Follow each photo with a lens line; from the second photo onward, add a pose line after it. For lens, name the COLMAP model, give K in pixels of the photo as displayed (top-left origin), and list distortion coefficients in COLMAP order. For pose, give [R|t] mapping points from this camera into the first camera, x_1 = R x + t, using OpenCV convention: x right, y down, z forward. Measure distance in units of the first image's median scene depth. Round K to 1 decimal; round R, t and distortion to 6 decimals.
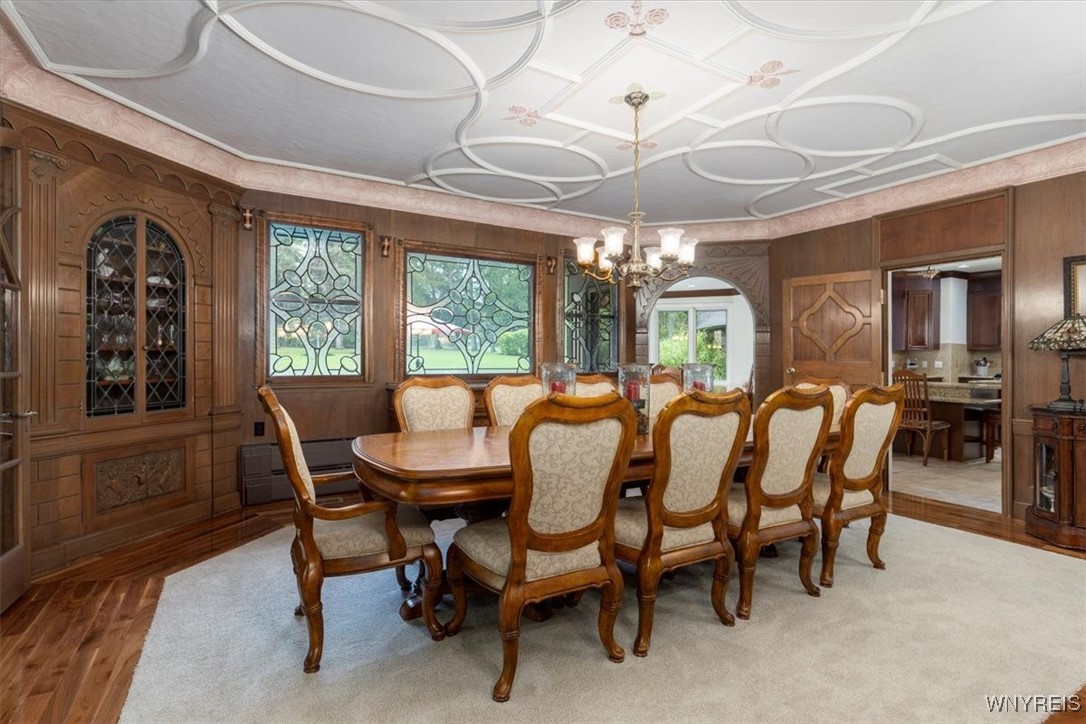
lens RADIAL K [[542.8, 0, 543.0], [0, 542.8, 362.0], [0, 0, 1]] dist [-0.001157, -0.000620]
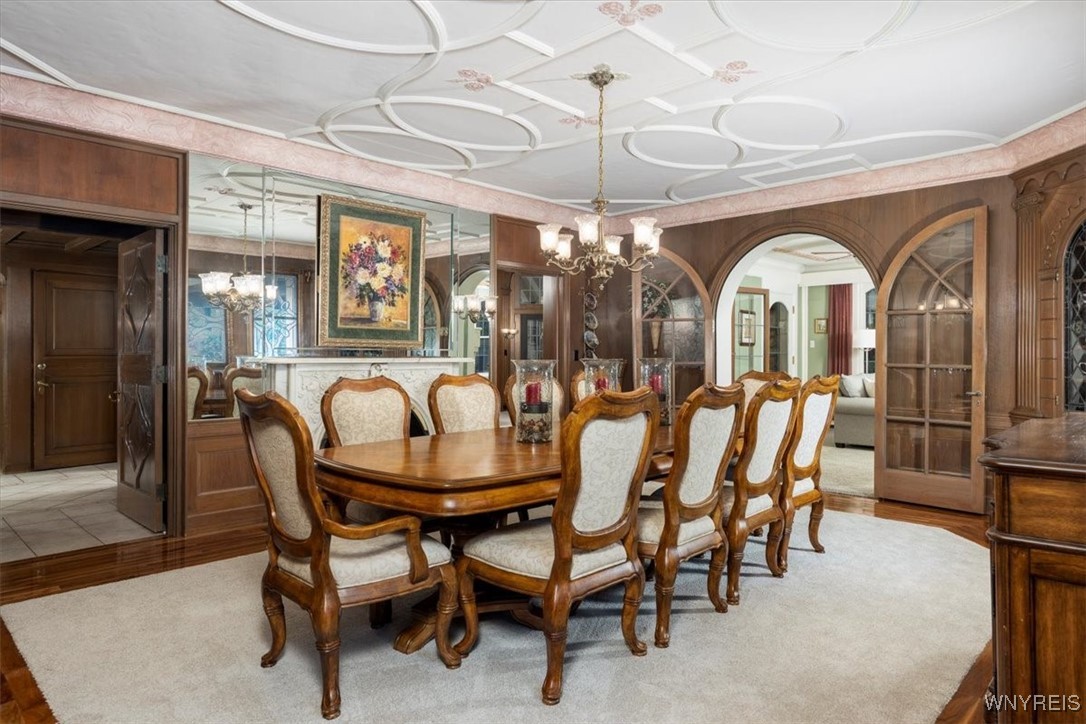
lens RADIAL K [[719.3, 0, 546.8], [0, 719.3, 356.0], [0, 0, 1]] dist [0.004303, 0.000108]
pose [[0.954487, -0.007645, 0.298156, -0.230838], [0.009677, 0.999939, -0.005337, 0.000852], [-0.298097, 0.007980, 0.954502, -0.124214]]
